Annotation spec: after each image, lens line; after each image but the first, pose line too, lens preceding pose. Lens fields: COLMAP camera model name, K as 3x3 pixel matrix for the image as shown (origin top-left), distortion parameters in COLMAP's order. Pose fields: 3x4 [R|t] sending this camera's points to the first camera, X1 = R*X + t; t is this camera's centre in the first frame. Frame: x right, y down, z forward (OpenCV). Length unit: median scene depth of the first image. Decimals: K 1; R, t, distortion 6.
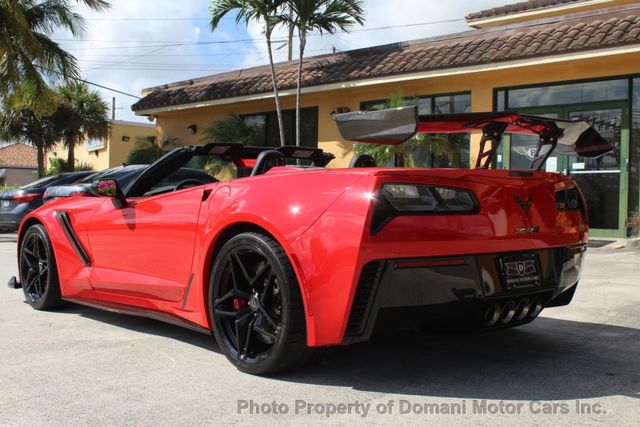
lens RADIAL K [[776.9, 0, 320.0], [0, 776.9, 213.5], [0, 0, 1]] dist [-0.057581, 0.008914]
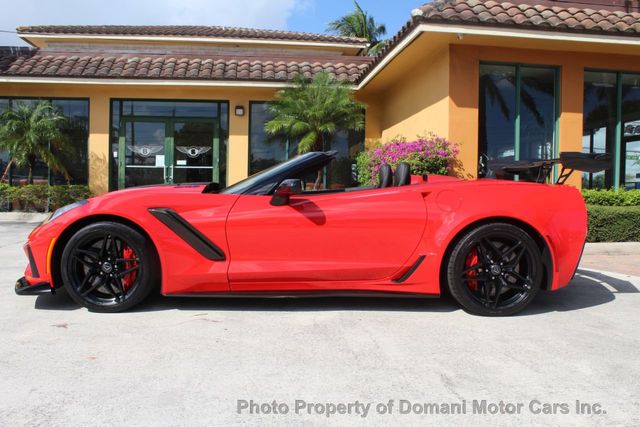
lens RADIAL K [[593.1, 0, 320.0], [0, 593.1, 213.5], [0, 0, 1]] dist [-0.169516, 0.180871]
pose [[0.636875, -0.029832, 0.770390, -0.723510], [0.001967, 0.999311, 0.037071, -0.022174], [-0.770965, -0.022094, 0.636494, 0.338522]]
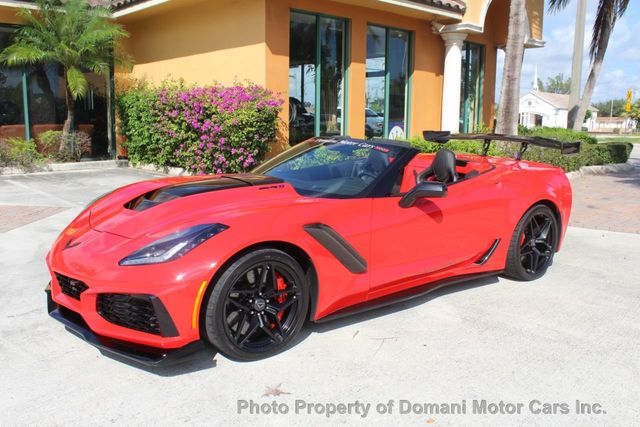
lens RADIAL K [[593.1, 0, 320.0], [0, 593.1, 213.5], [0, 0, 1]] dist [-0.169516, 0.180871]
pose [[0.051844, -0.179816, 0.982333, -0.890135], [-0.005391, 0.983591, 0.180331, -0.120361], [-0.998641, -0.014645, 0.050024, 0.888456]]
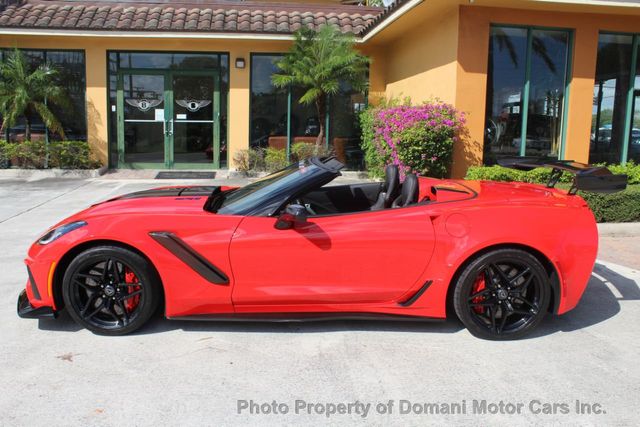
lens RADIAL K [[593.1, 0, 320.0], [0, 593.1, 213.5], [0, 0, 1]] dist [-0.169516, 0.180871]
pose [[0.638401, -0.118650, 0.760504, -0.704376], [-0.004316, 0.987480, 0.157684, -0.131290], [-0.769692, -0.103948, 0.629896, 0.361796]]
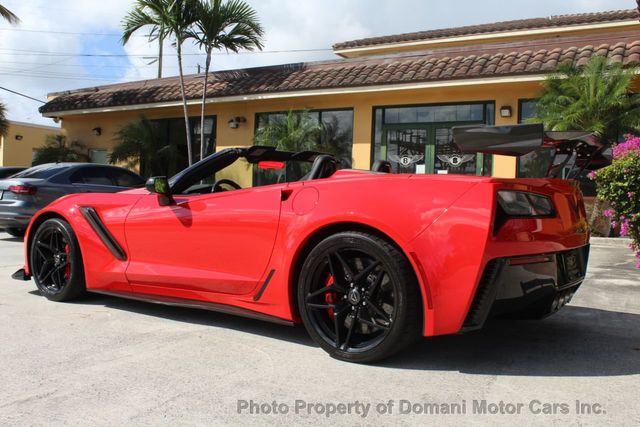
lens RADIAL K [[653.6, 0, 320.0], [0, 653.6, 213.5], [0, 0, 1]] dist [-0.162792, 0.229777]
pose [[0.973794, 0.011847, 0.227124, -0.208563], [-0.013835, 0.999879, 0.007164, -0.003623], [-0.227012, -0.010118, 0.973839, 0.082699]]
